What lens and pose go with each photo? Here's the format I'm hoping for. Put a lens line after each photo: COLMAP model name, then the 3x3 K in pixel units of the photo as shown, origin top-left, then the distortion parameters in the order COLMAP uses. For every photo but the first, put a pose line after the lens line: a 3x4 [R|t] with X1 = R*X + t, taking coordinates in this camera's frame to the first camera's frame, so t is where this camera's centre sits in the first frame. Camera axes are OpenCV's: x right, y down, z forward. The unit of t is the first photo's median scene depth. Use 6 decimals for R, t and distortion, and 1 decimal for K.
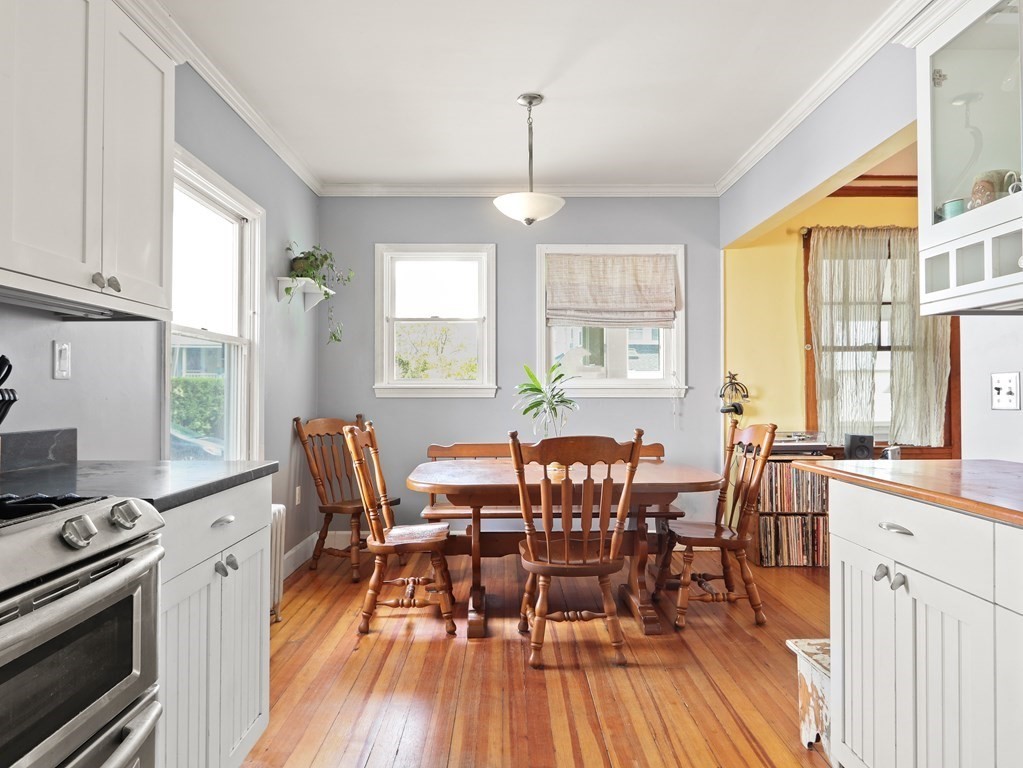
lens RADIAL K [[656.6, 0, 511.5], [0, 656.6, 384.0], [0, 0, 1]] dist [-0.003708, 0.002538]
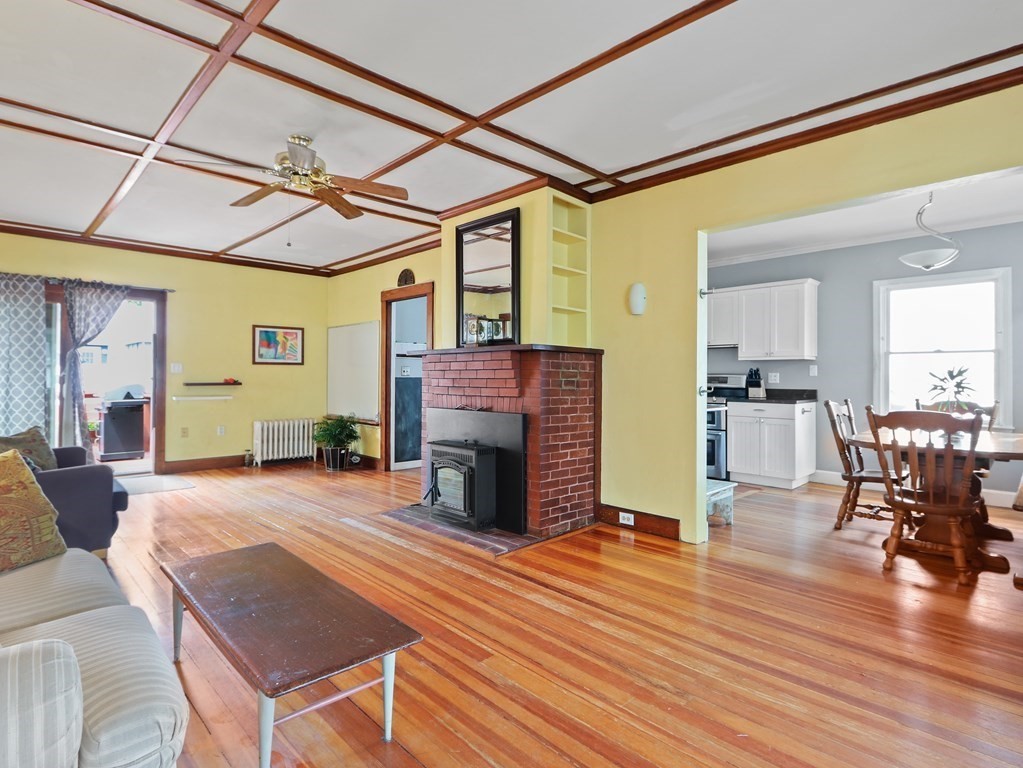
lens RADIAL K [[542.9, 0, 515.0], [0, 542.9, 370.4], [0, 0, 1]] dist [-0.003743, -0.000554]
pose [[-0.722578, -0.011180, -0.691199, 1.210573], [0.004360, 0.999776, -0.020729, 0.007997], [0.691276, -0.017992, -0.722367, 0.955396]]
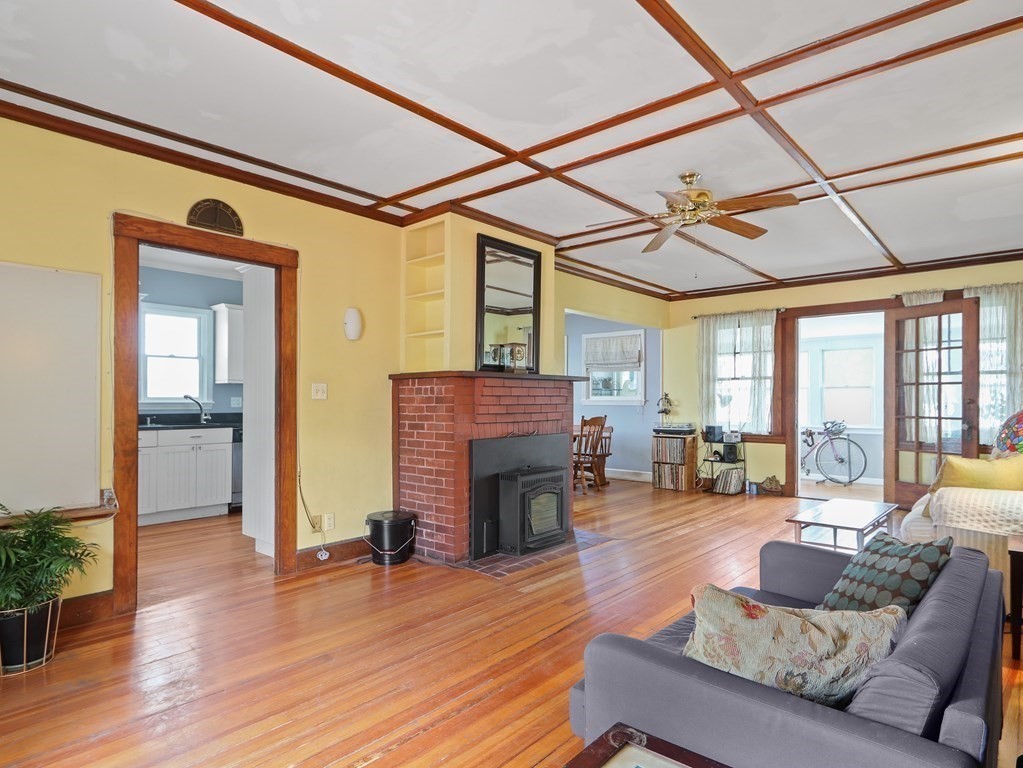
lens RADIAL K [[588.3, 0, 508.2], [0, 588.3, 399.9], [0, 0, 1]] dist [0.005742, 0.000998]
pose [[0.741460, 0.000860, -0.670997, 1.286135], [0.007334, 0.999929, 0.009386, -0.018194], [0.670957, -0.011880, 0.741401, -0.675207]]
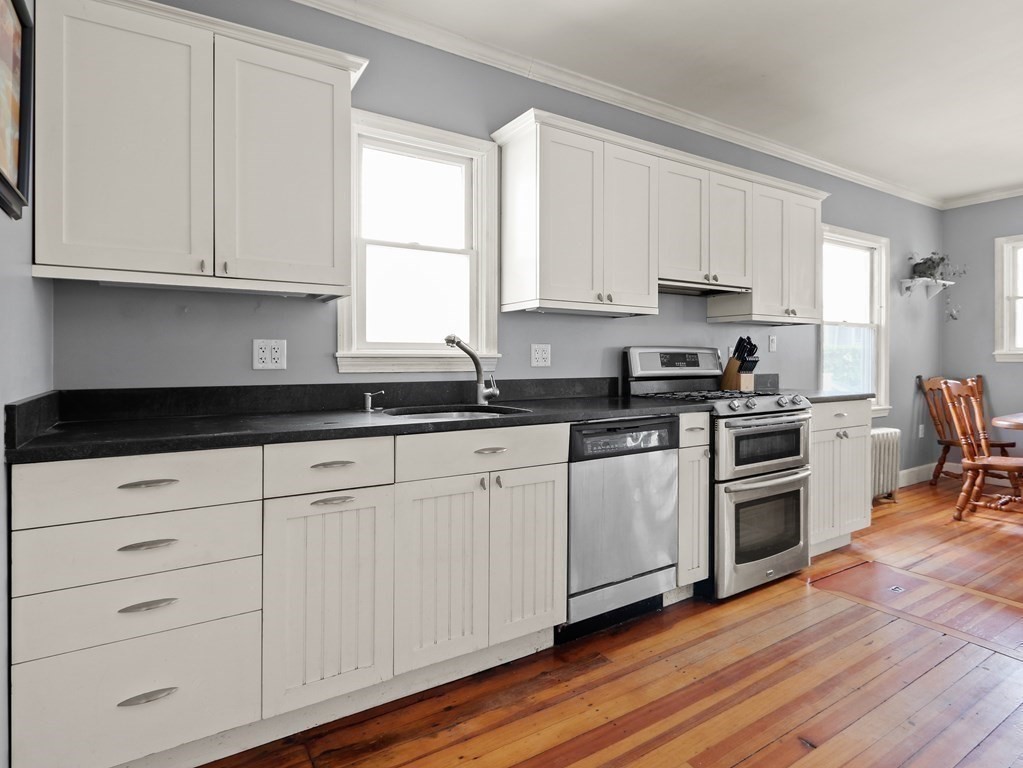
lens RADIAL K [[559.1, 0, 513.9], [0, 559.1, 357.6], [0, 0, 1]] dist [-0.002371, -0.000838]
pose [[0.527089, -0.001299, -0.849809, 0.231764], [0.010707, 0.999930, 0.005113, -0.003236], [0.849743, -0.011794, 0.527066, -0.371893]]
